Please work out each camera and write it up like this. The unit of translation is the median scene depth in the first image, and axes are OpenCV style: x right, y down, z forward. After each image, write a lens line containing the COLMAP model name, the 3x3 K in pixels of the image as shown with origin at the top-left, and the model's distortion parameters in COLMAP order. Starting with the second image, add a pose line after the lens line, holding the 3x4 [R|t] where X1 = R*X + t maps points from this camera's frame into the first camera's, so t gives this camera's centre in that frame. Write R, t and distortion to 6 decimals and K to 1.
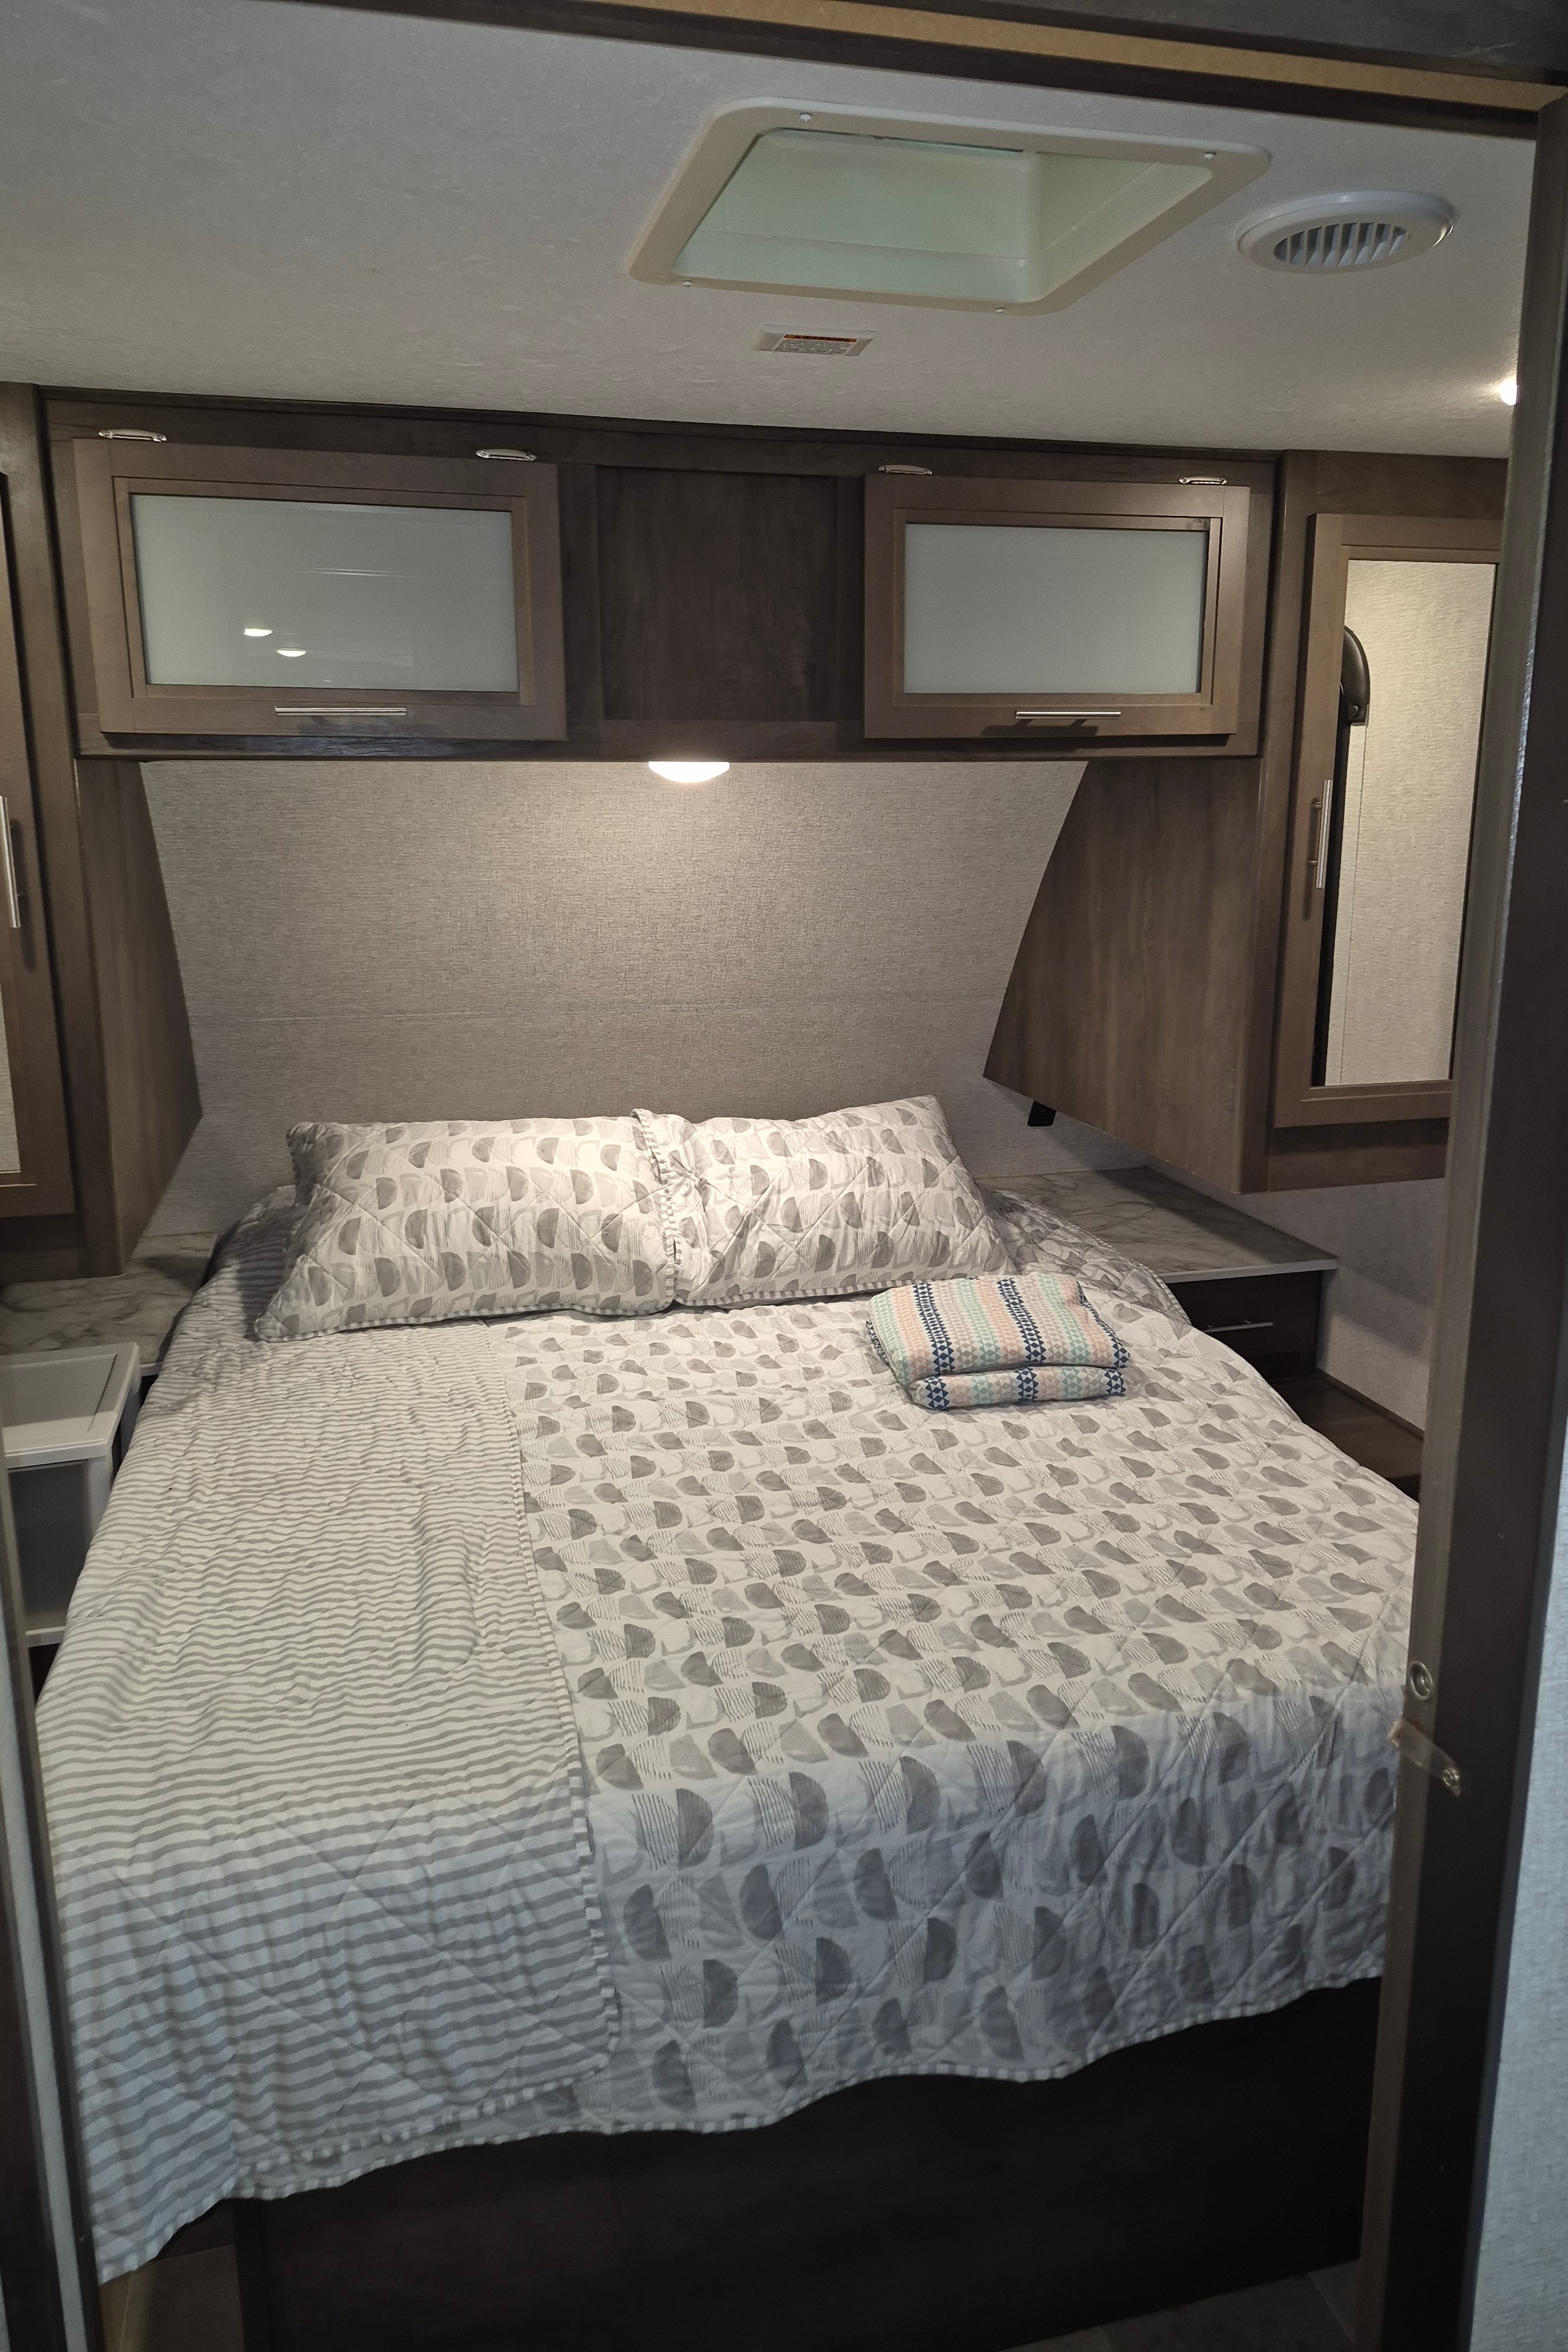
lens RADIAL K [[1644.2, 0, 817.0], [0, 1644.2, 1153.8], [0, 0, 1]] dist [0.099773, -0.116103]
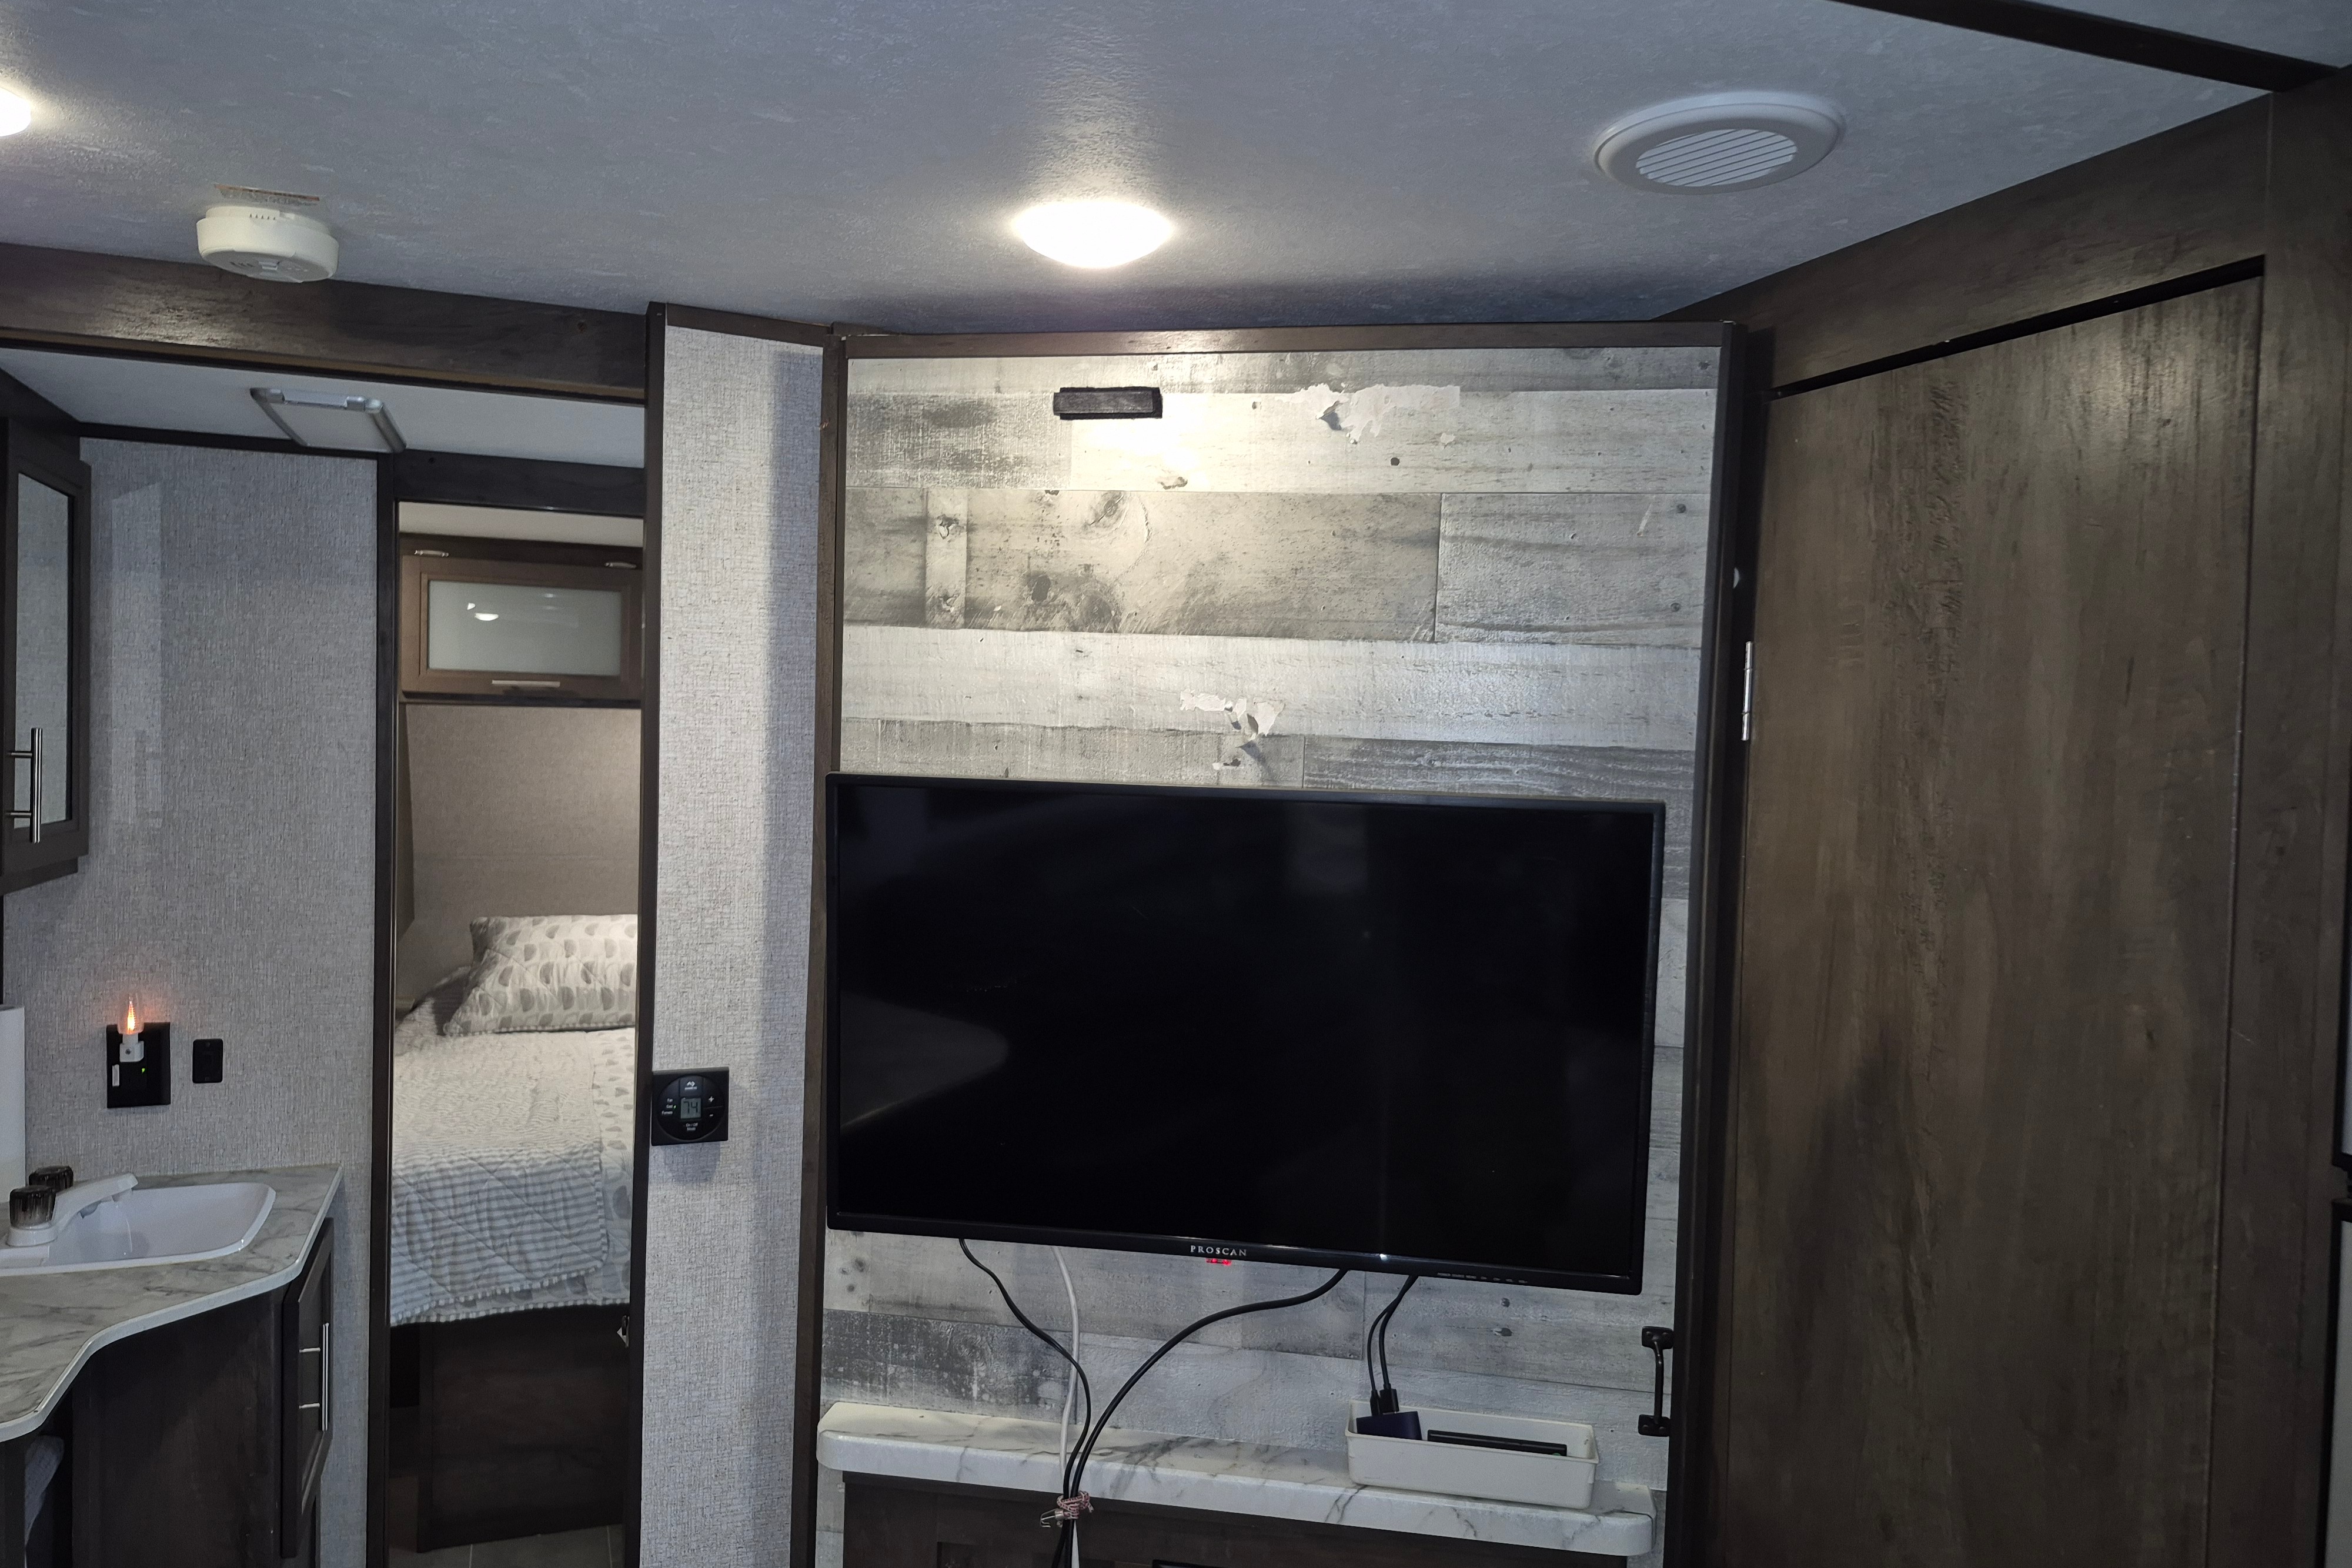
lens RADIAL K [[1644.2, 0, 1154.4], [0, 1644.2, 801.0], [0, 0, 1]] dist [0.099773, -0.116103]
pose [[0.995372, 0.024376, 0.092956, 0.258047], [-0.007455, 0.983967, -0.178195, 0.203615], [-0.095809, 0.176678, 0.979595, -0.915090]]
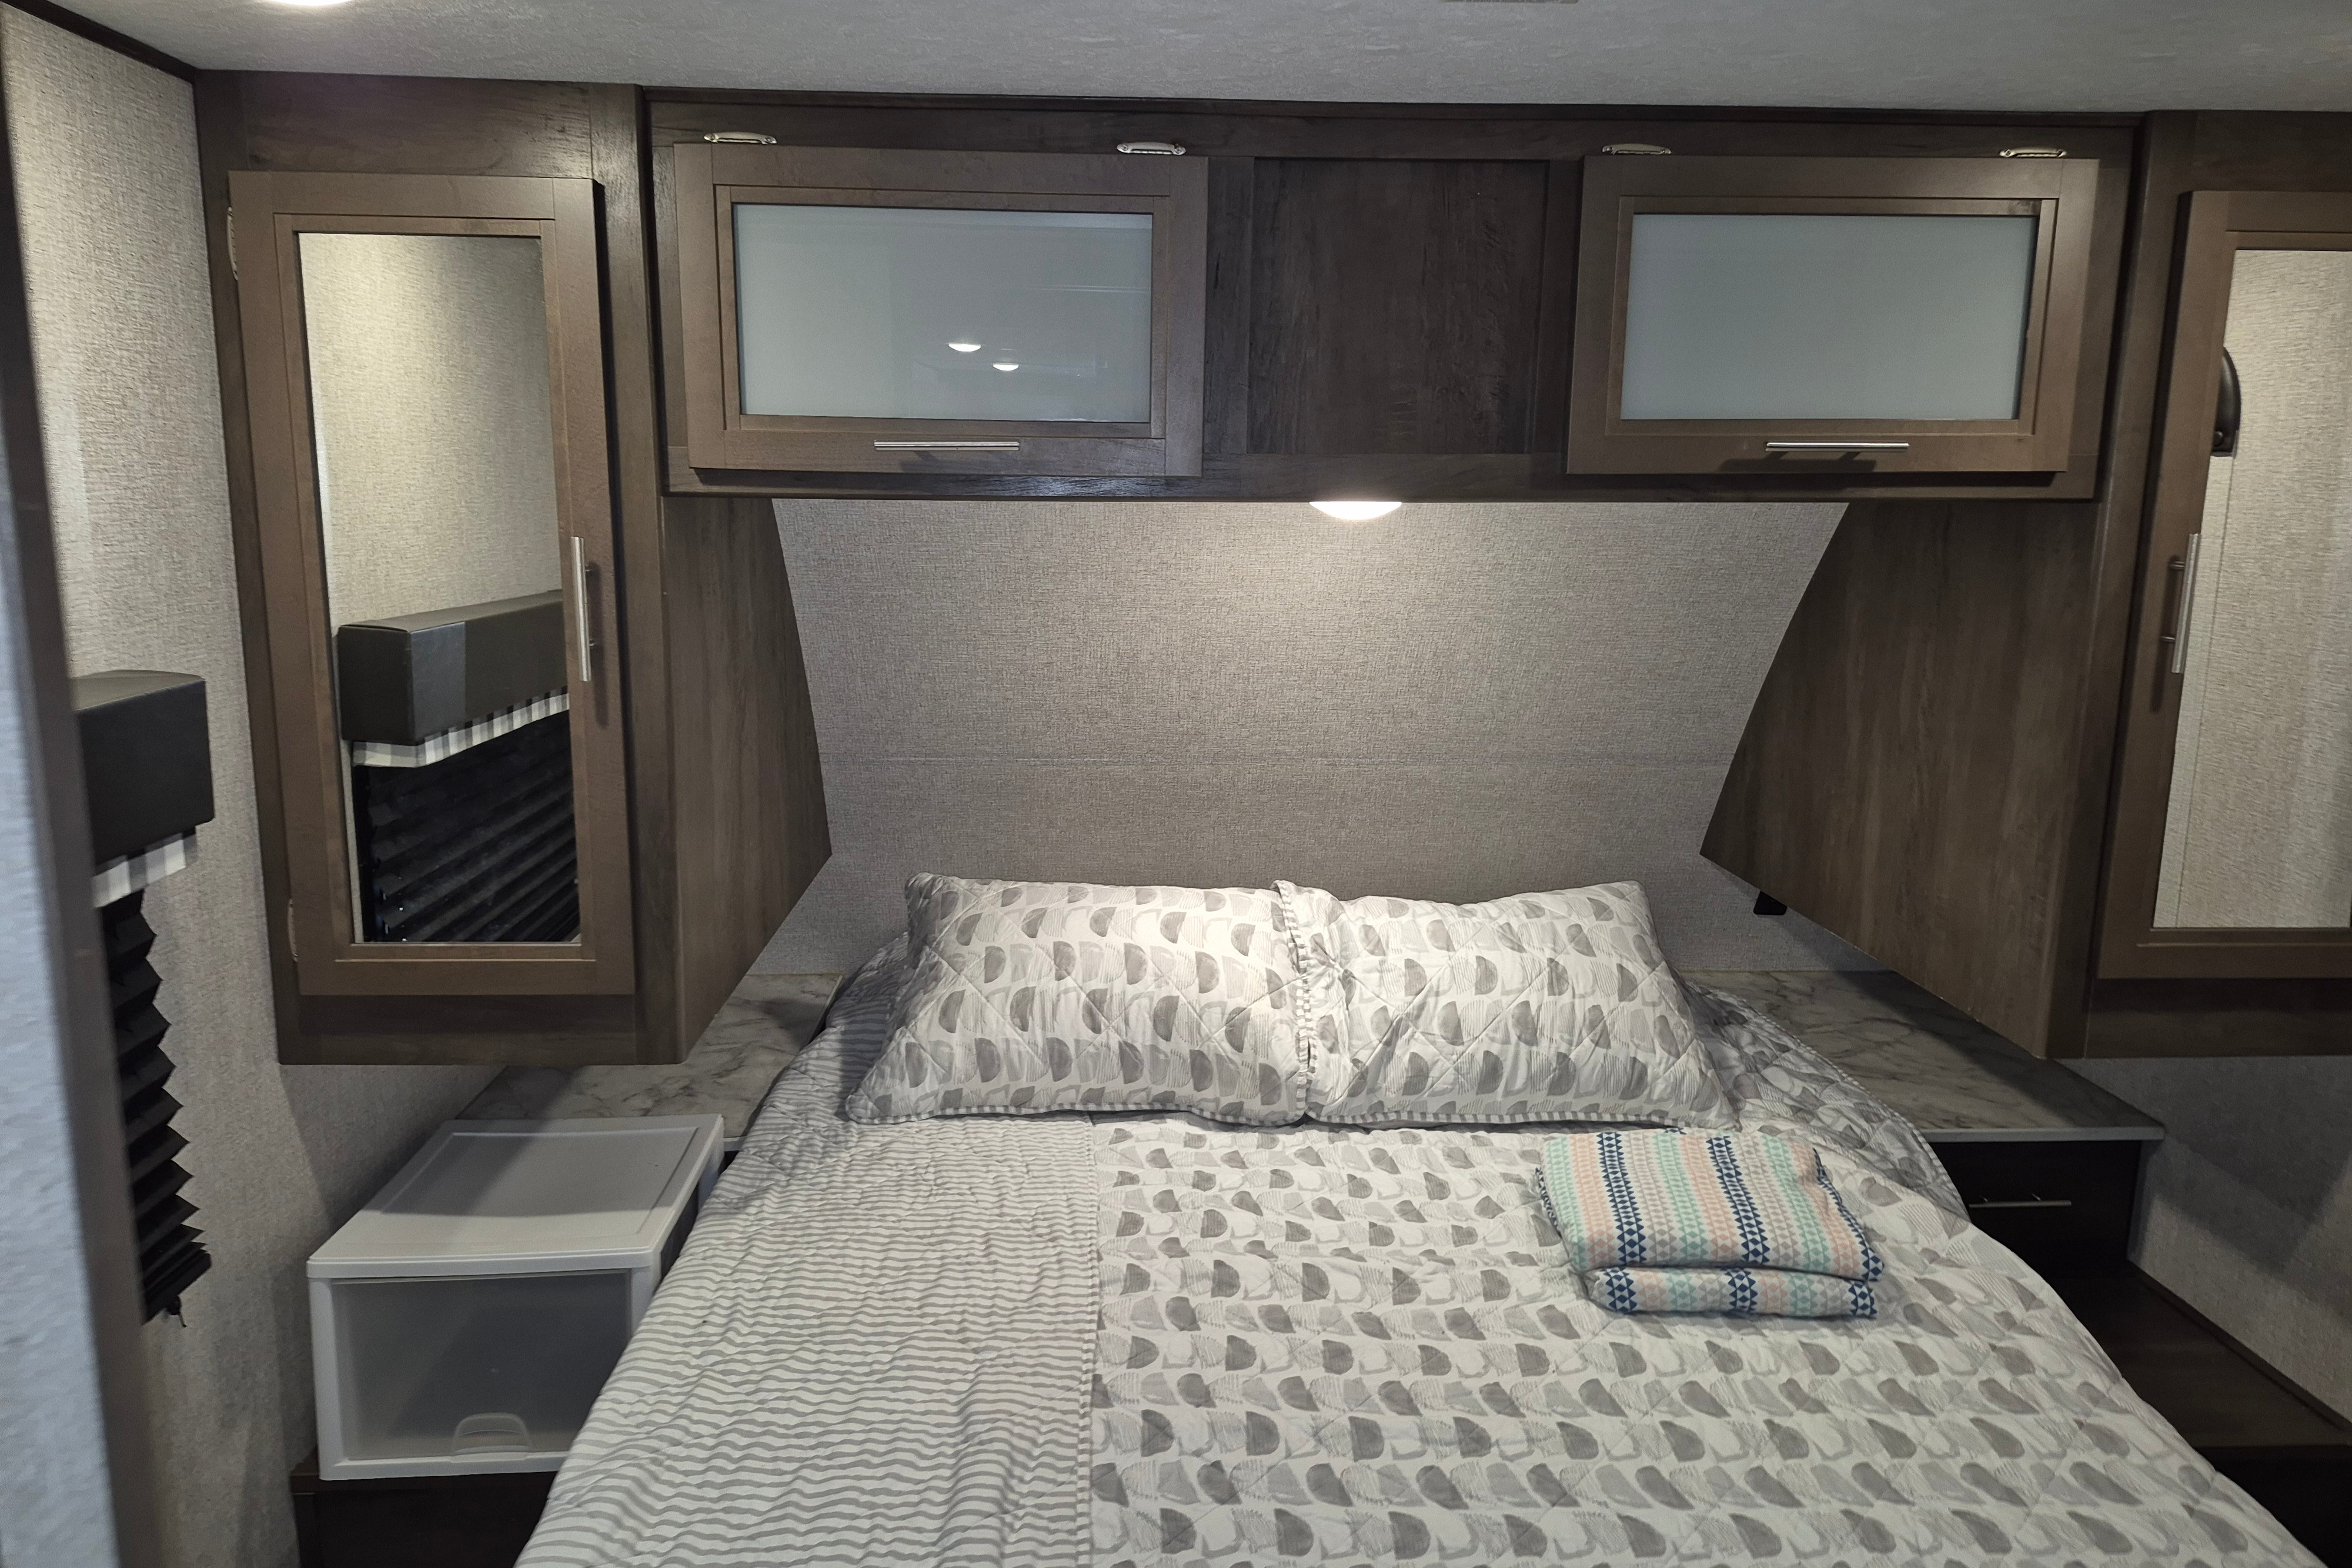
lens RADIAL K [[1644.2, 0, 1157.7], [0, 1644.2, 782.3], [0, 0, 1]] dist [0.099773, -0.116103]
pose [[0.975634, 0.051950, -0.213167, 0.014562], [-0.060556, 0.997584, -0.034036, -0.059882], [0.210884, 0.046115, 0.976423, 0.166369]]
